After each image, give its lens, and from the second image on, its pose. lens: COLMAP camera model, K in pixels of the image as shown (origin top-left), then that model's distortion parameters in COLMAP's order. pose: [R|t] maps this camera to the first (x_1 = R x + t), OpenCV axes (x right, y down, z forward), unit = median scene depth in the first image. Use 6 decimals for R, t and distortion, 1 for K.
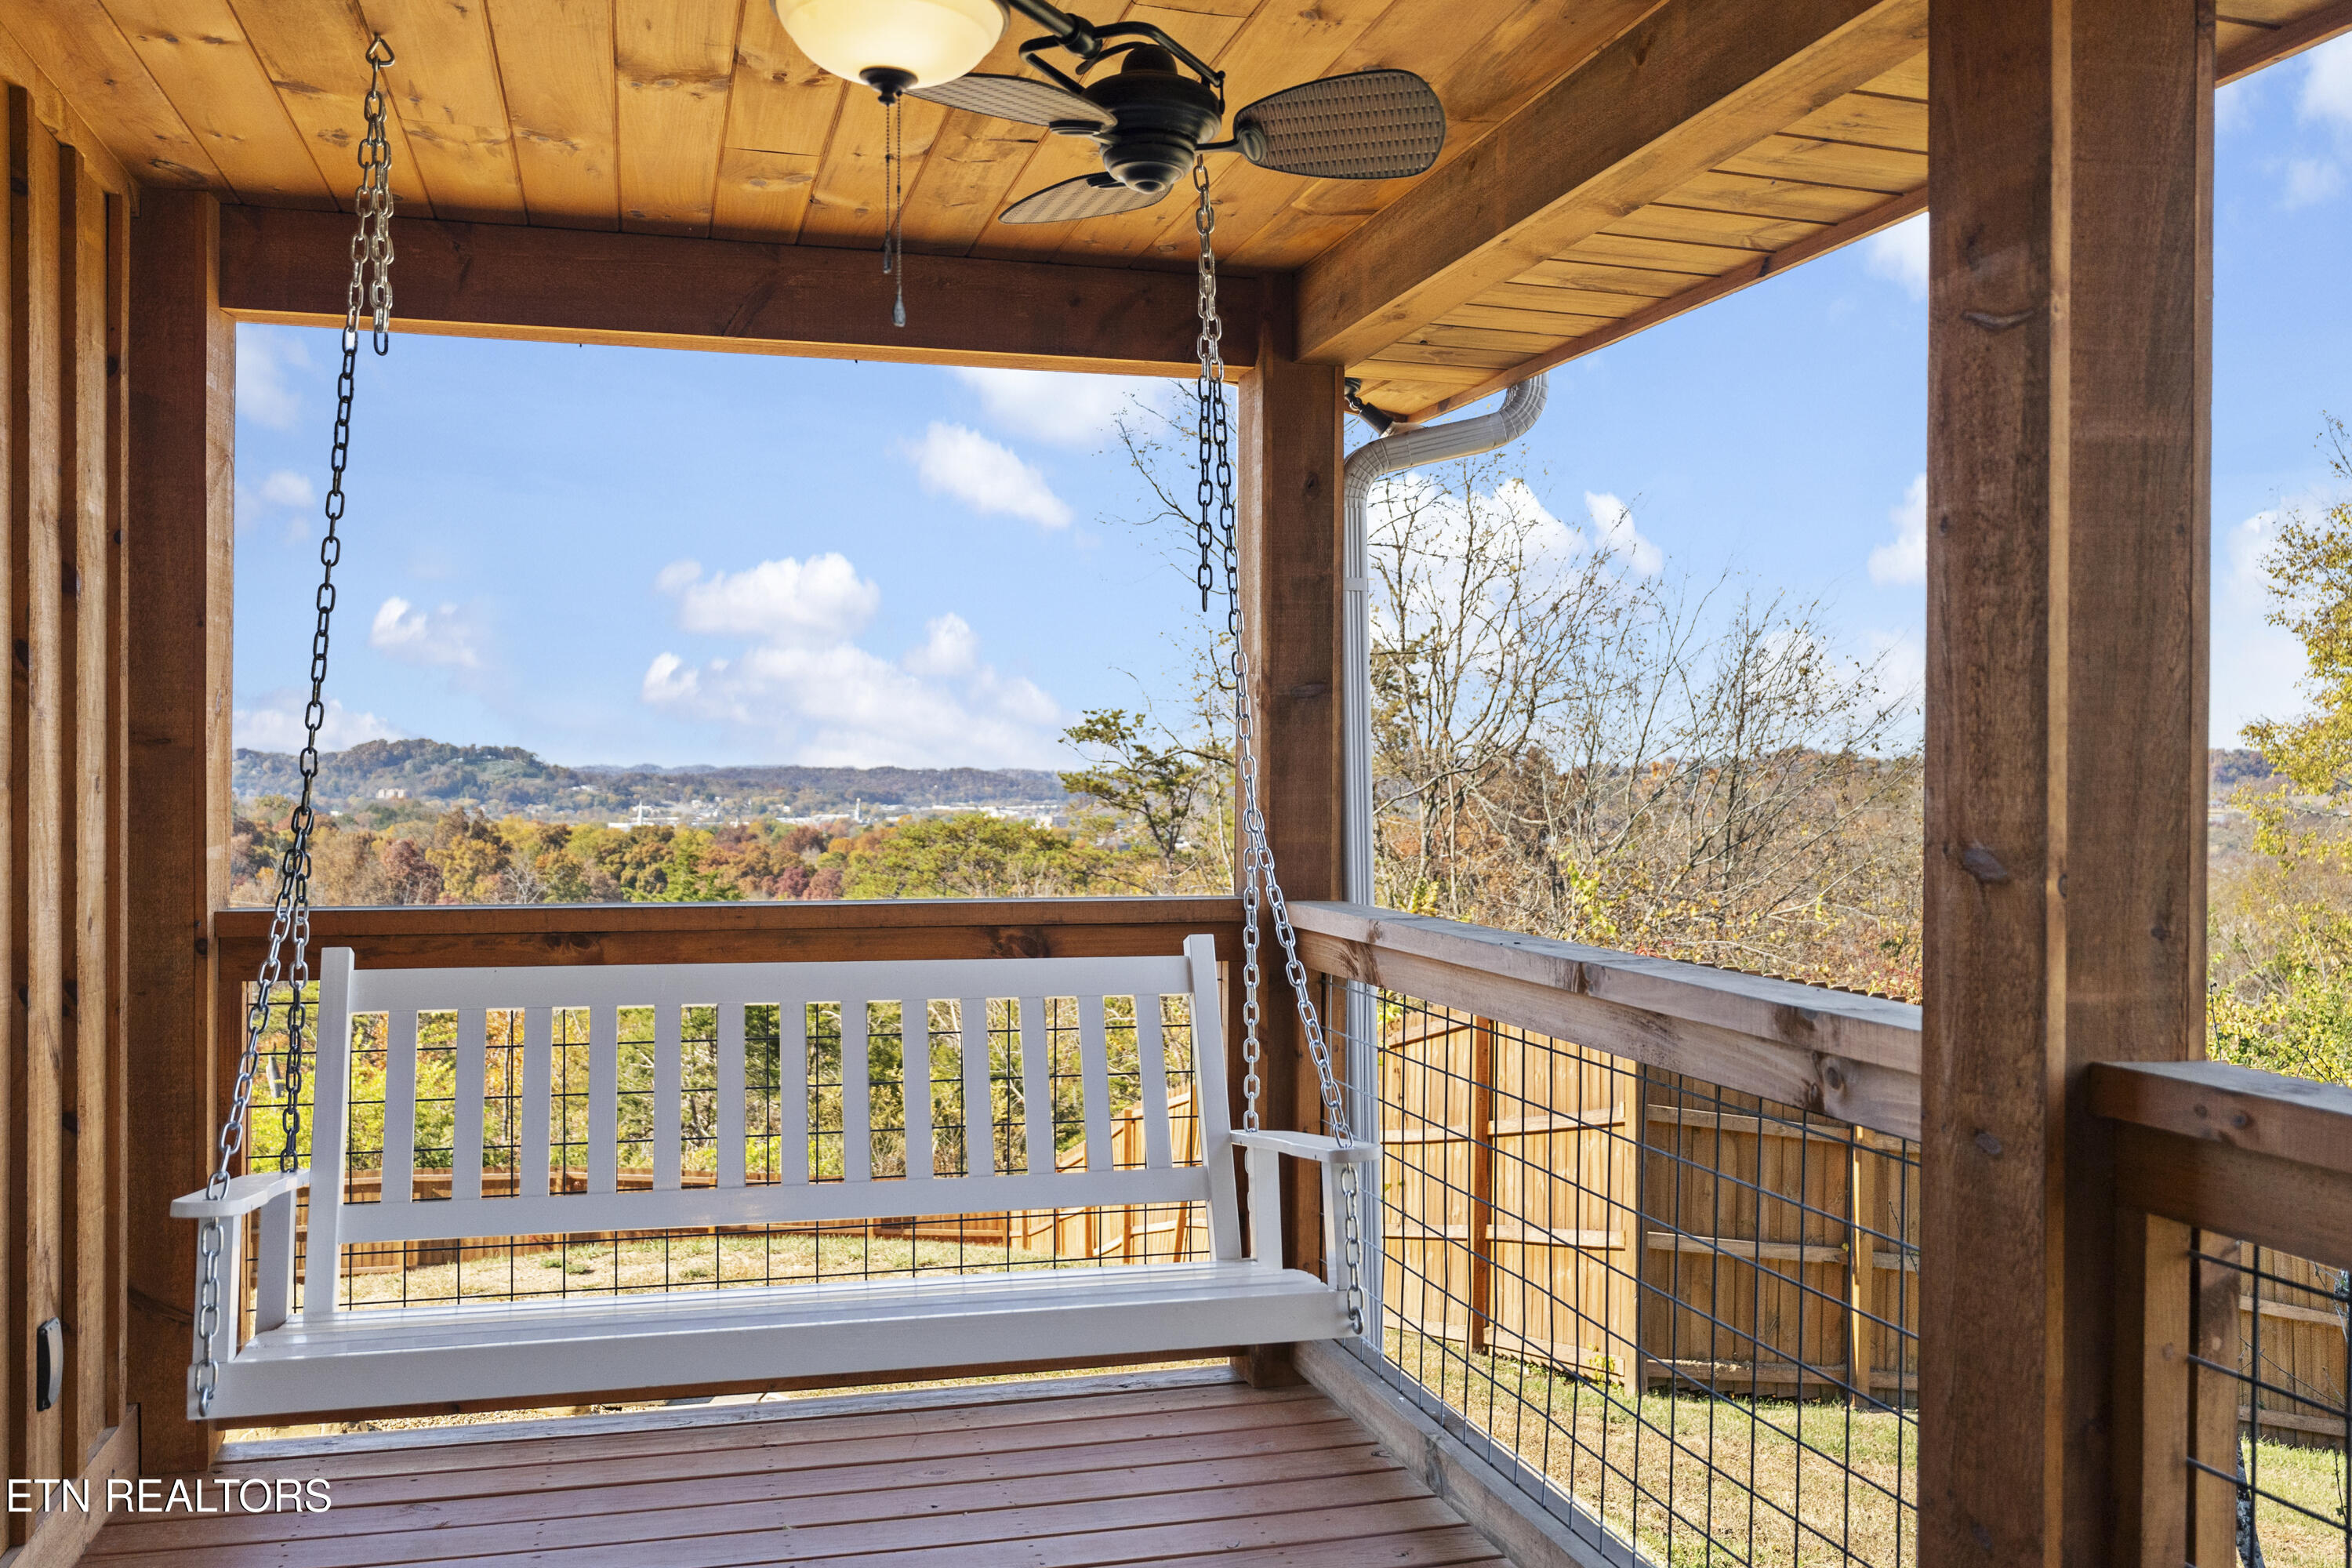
lens RADIAL K [[1917.8, 0, 1105.2], [0, 1917.8, 789.8], [0, 0, 1]] dist [0.005517, -0.008210]
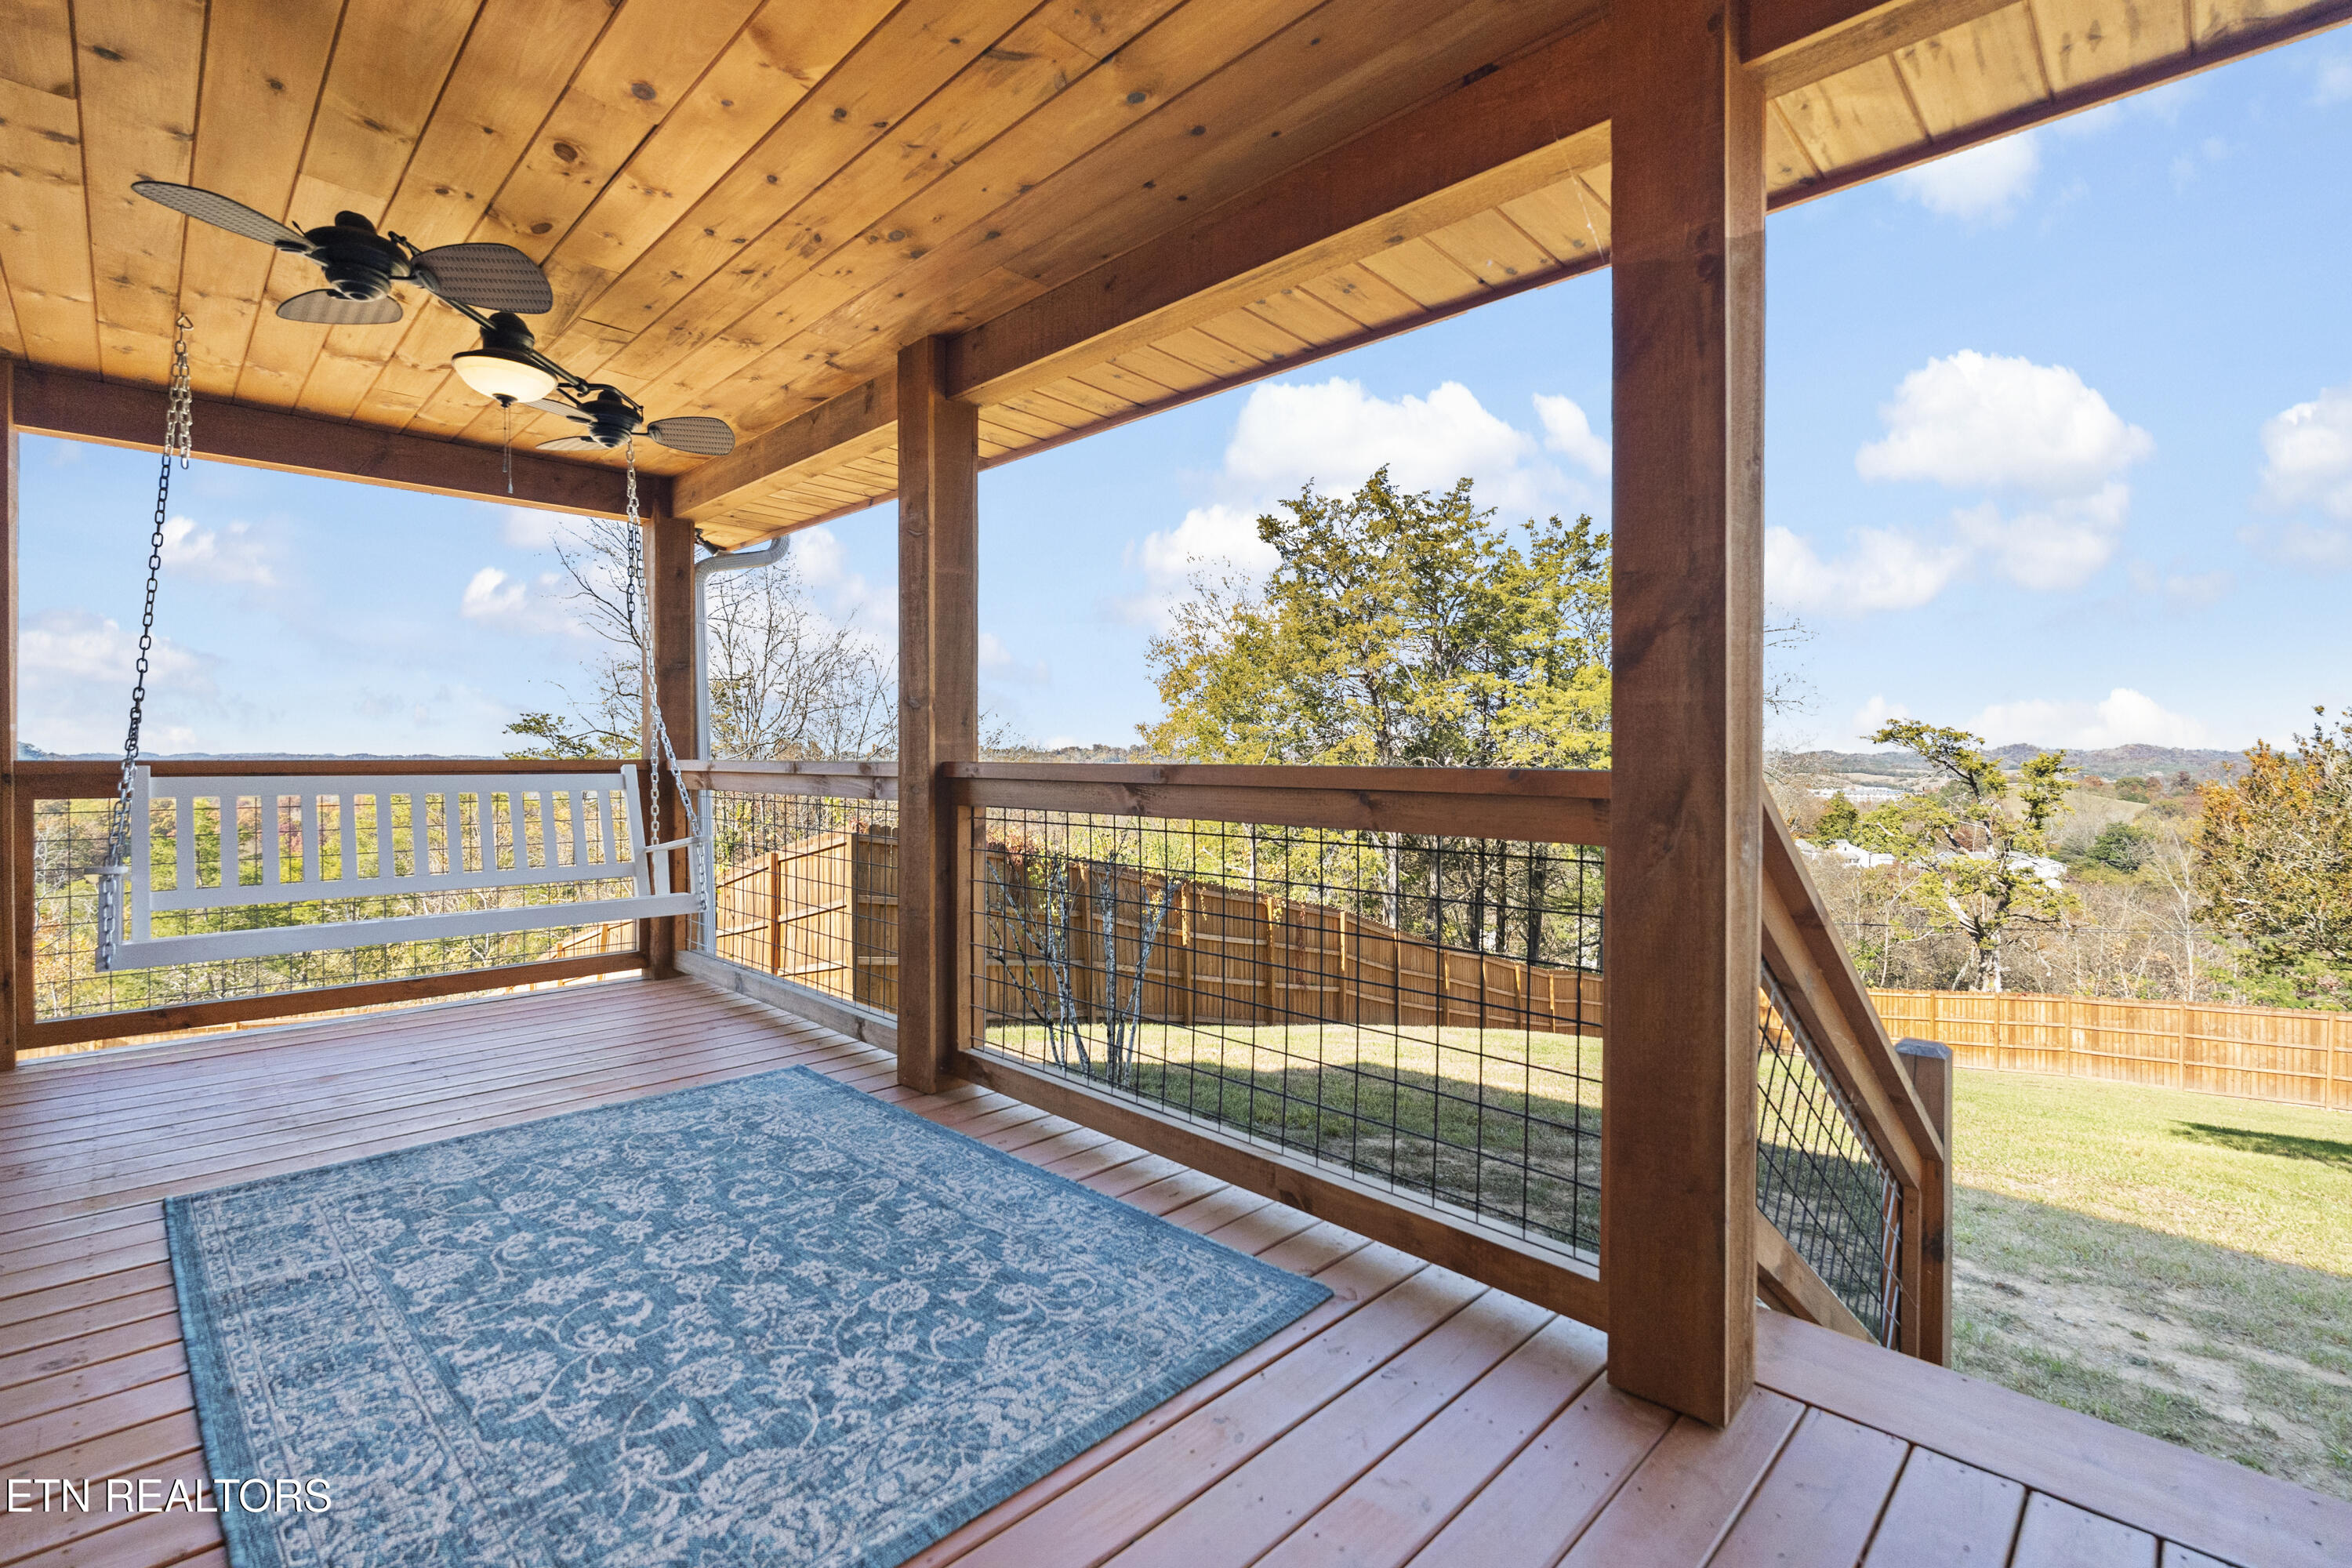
lens RADIAL K [[1070.3, 0, 1172.1], [0, 1070.3, 760.1], [0, 0, 1]] dist [-0.002491, -0.002118]
pose [[0.856293, -0.006014, 0.516456, -0.056937], [0.011365, 0.999910, -0.007199, 0.091743], [-0.516366, 0.012034, 0.856283, -0.453366]]
